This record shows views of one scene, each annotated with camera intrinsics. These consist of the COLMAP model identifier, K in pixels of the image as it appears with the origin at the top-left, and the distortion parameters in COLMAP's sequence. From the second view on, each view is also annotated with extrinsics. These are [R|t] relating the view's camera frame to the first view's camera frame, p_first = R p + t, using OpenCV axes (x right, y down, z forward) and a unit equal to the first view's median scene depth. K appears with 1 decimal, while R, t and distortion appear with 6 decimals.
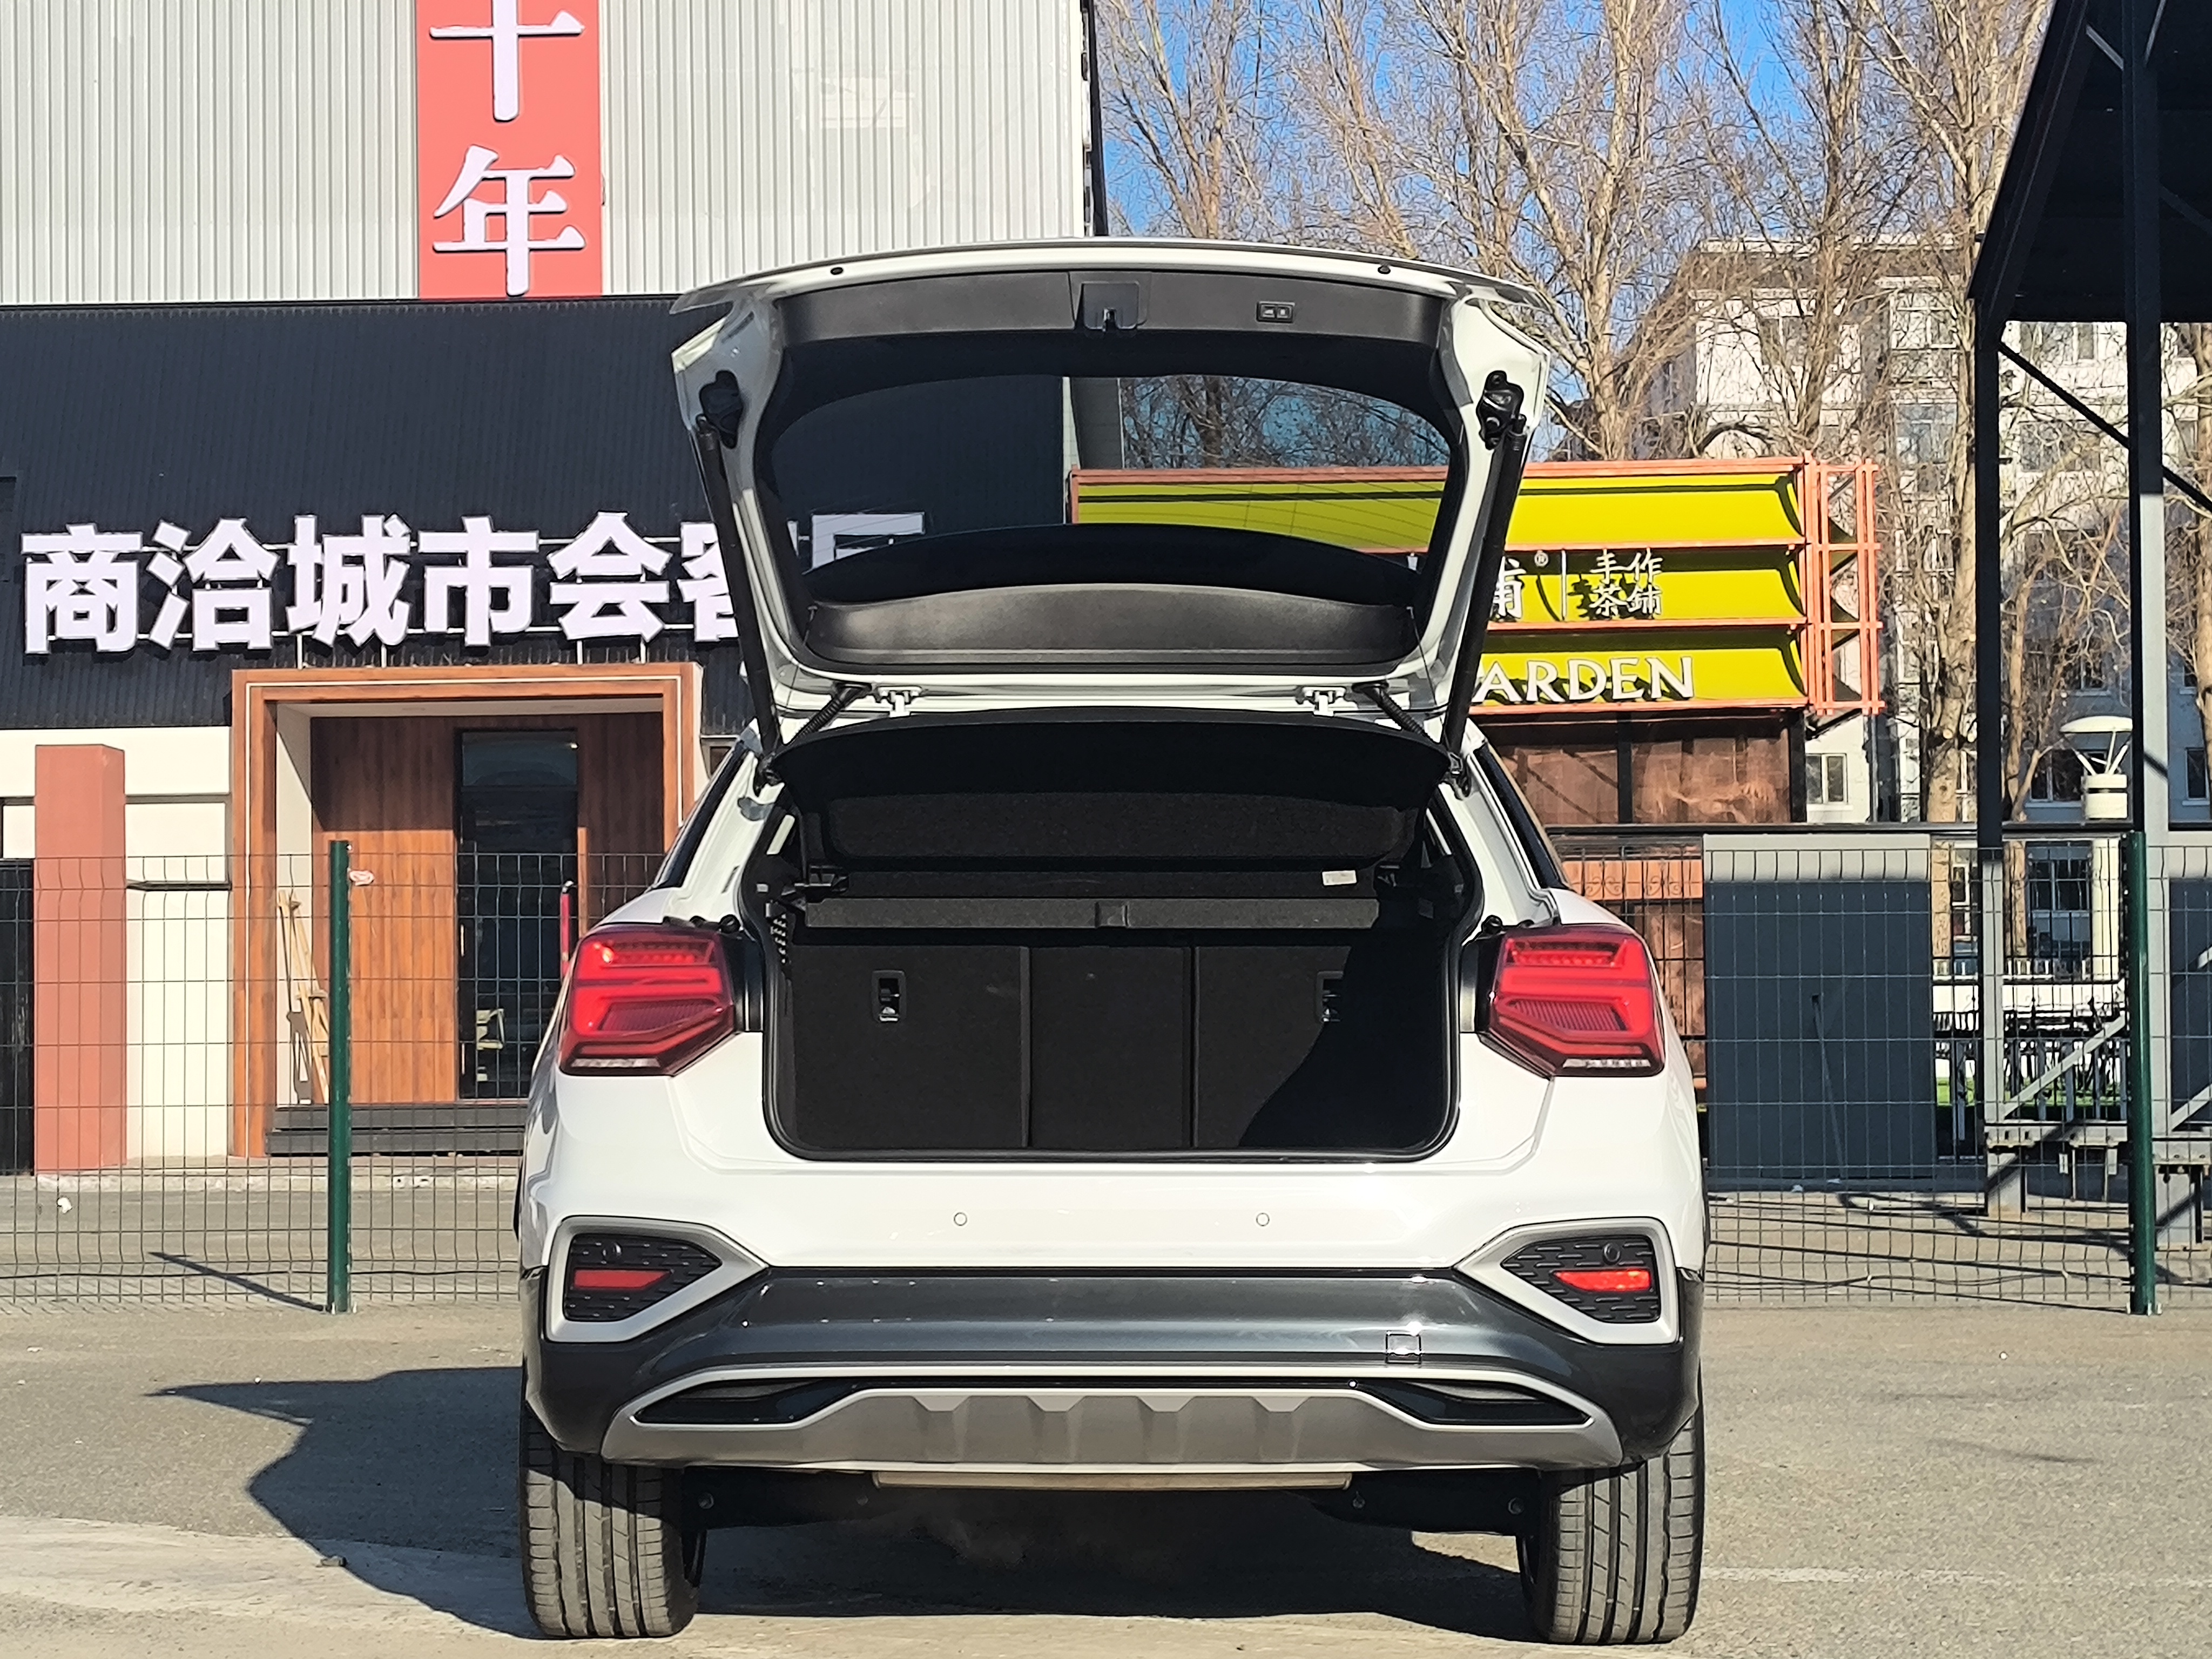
lens RADIAL K [[4523.4, 0, 1106.0], [0, 4523.4, 829.5], [0, 0, 1]] dist [-0.006236, 0.201811]
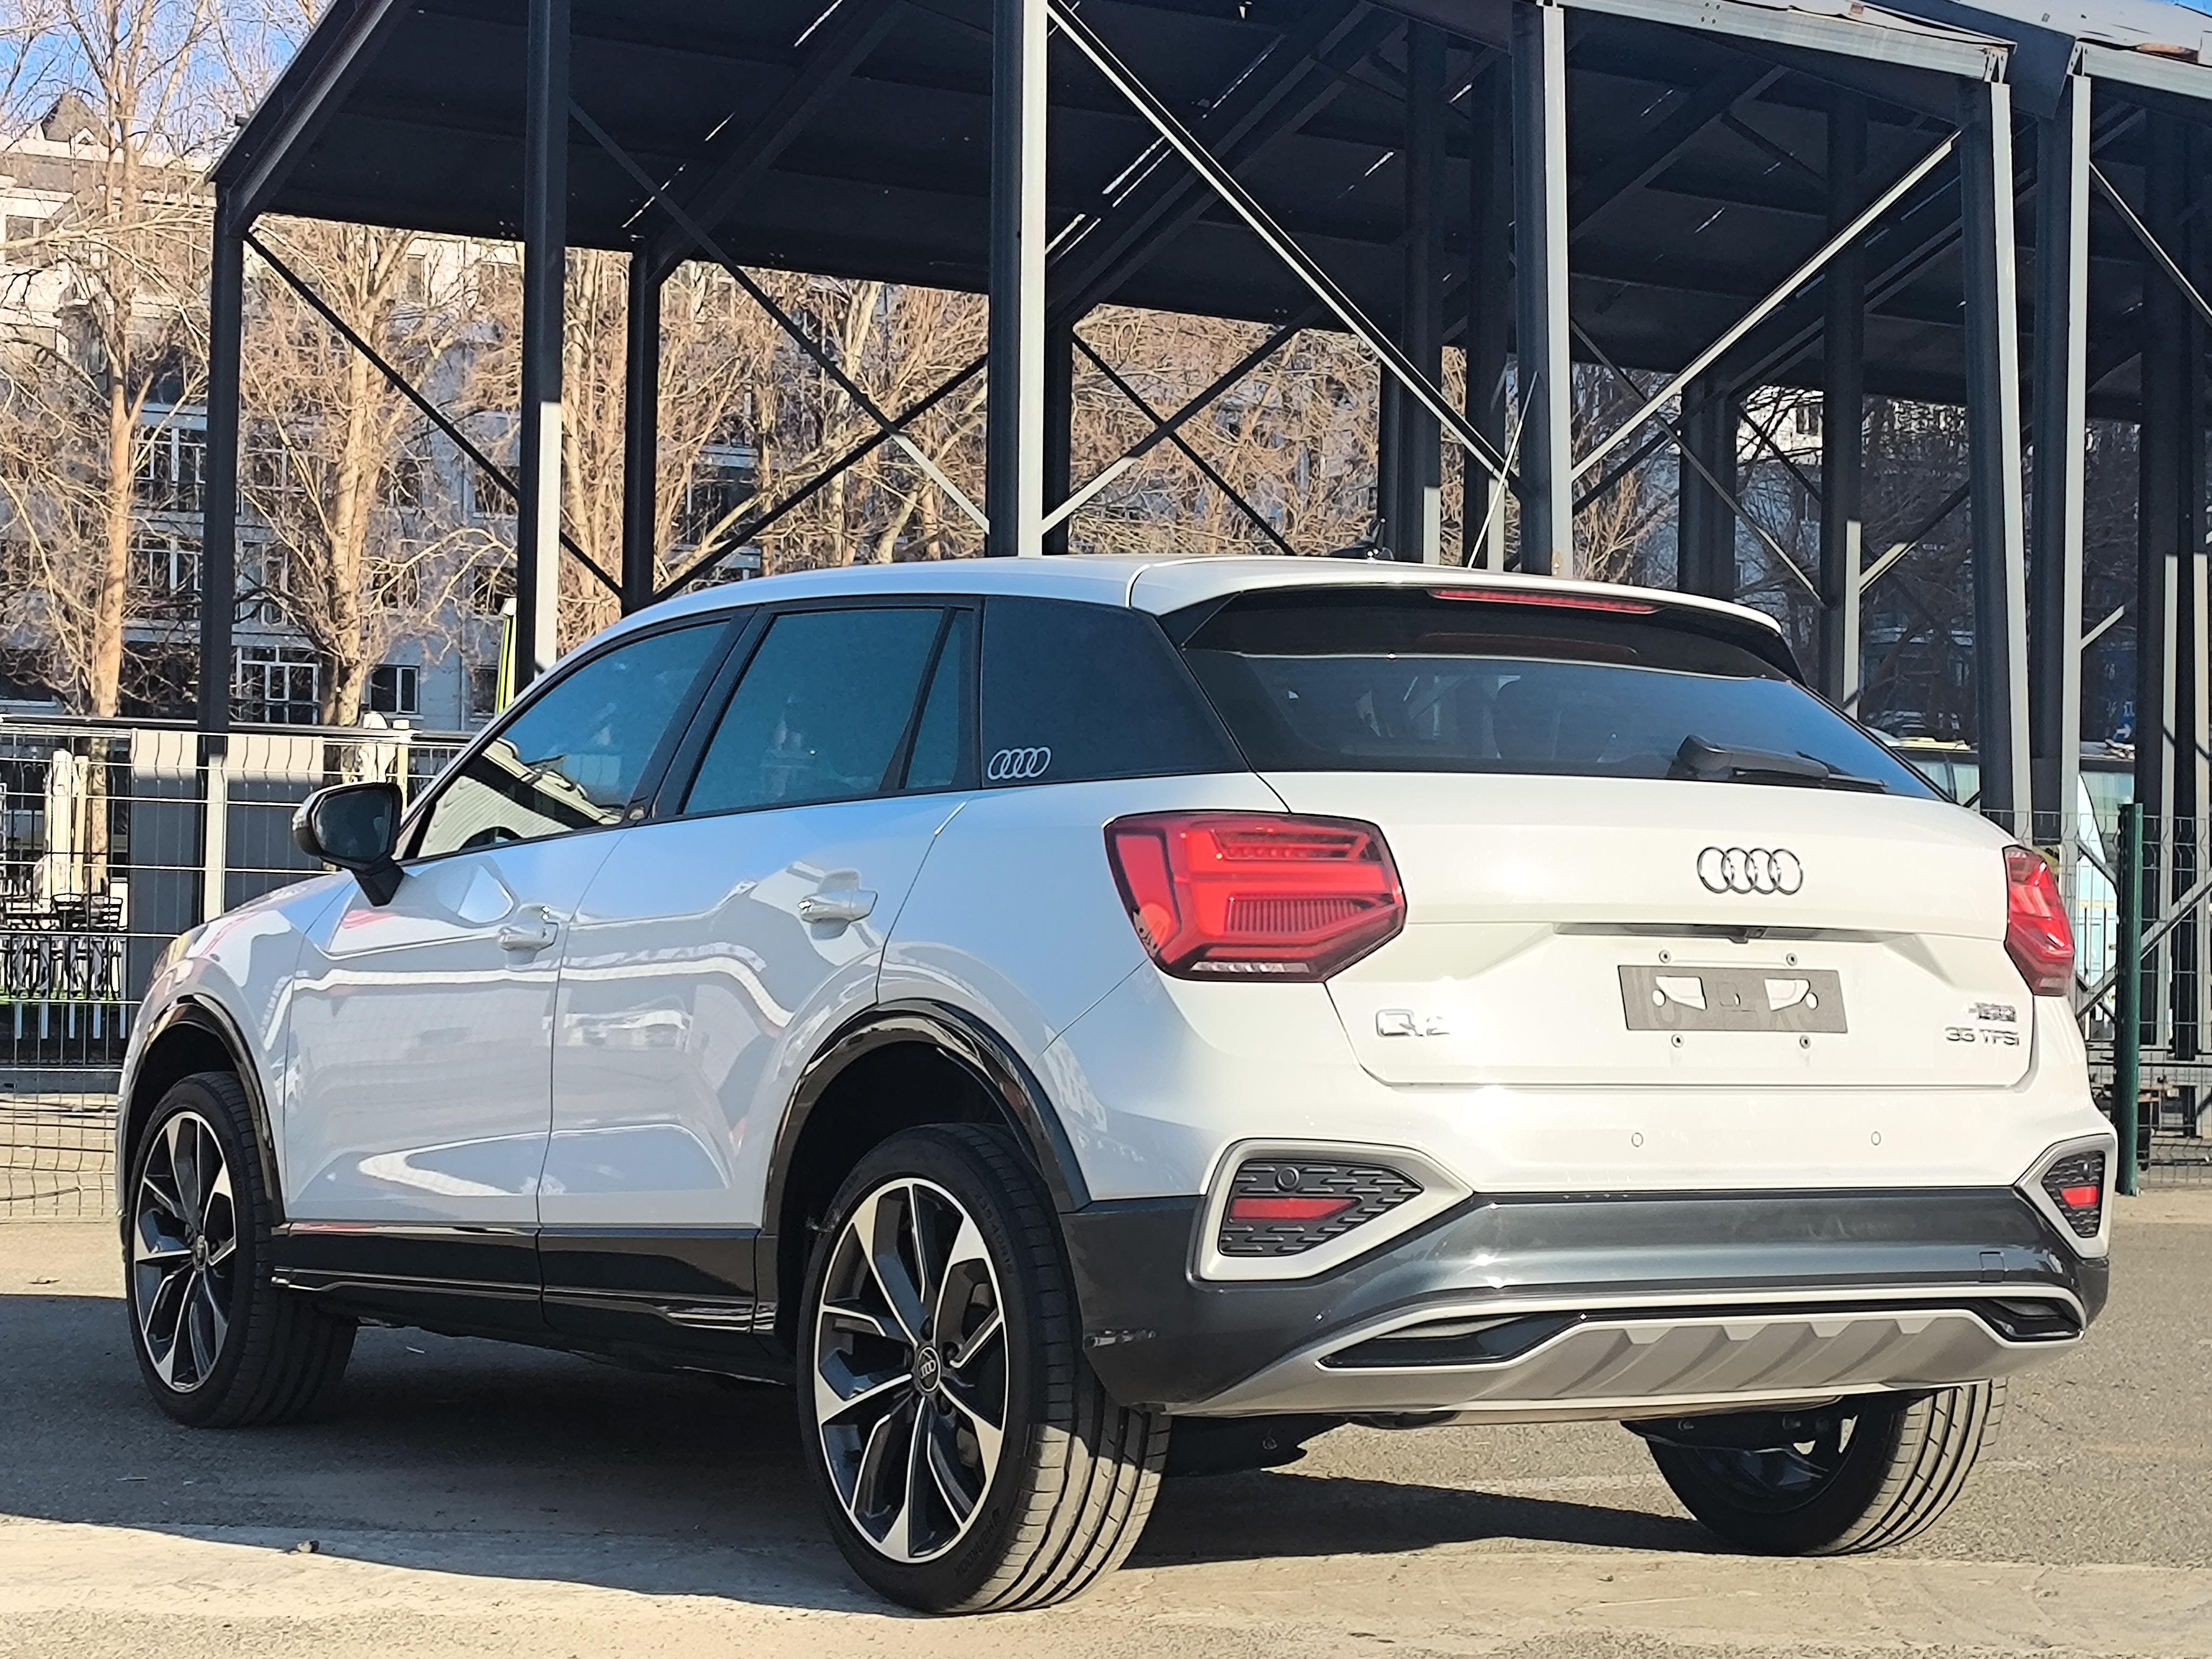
lens RADIAL K [[4444.2, 0, 1106.0], [0, 4444.2, 829.5], [0, 0, 1]] dist [-0.030636, -0.070703]
pose [[0.831274, 0.032776, 0.554896, -0.125340], [-0.045388, 0.998929, 0.008990, 0.003613], [-0.554007, -0.032659, 0.831871, 0.057982]]
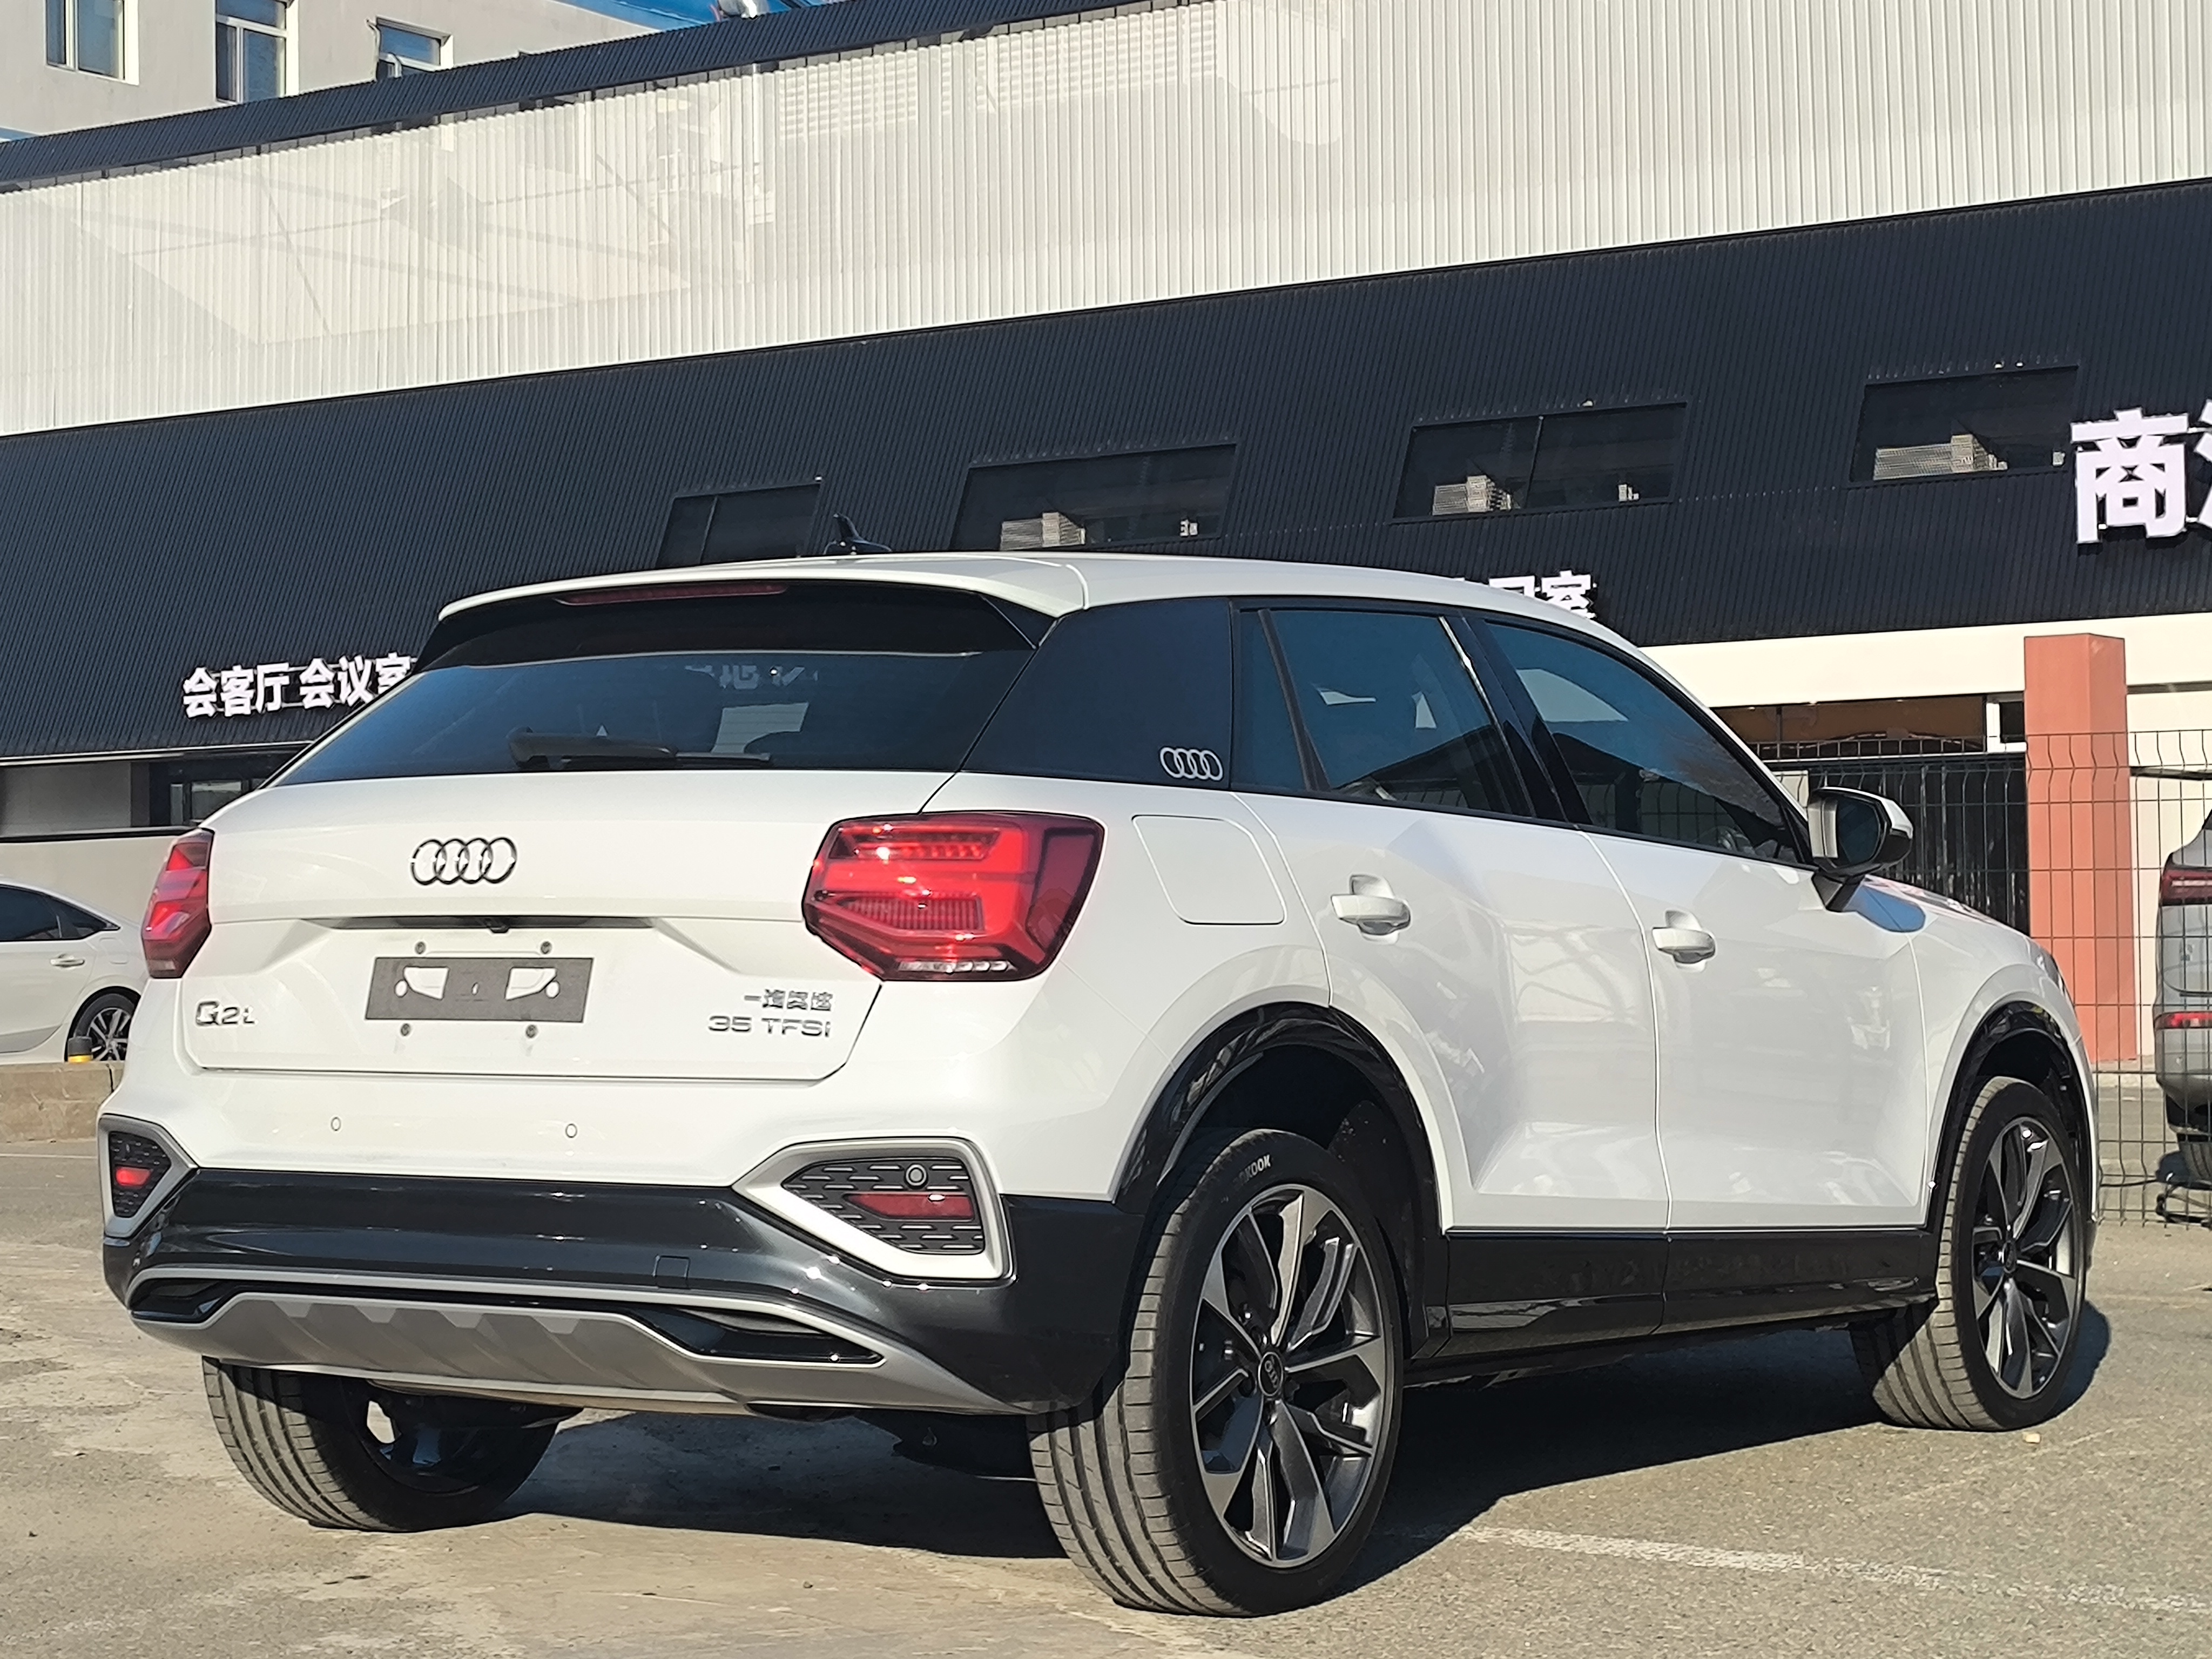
lens RADIAL K [[4523.4, 0, 1106.0], [0, 4523.4, 829.5], [0, 0, 1]] dist [-0.006236, 0.201811]
pose [[0.835111, -0.016081, -0.549847, 0.127618], [0.029319, 0.999453, 0.015298, 0.002335], [0.549300, -0.028896, 0.835126, 0.053391]]
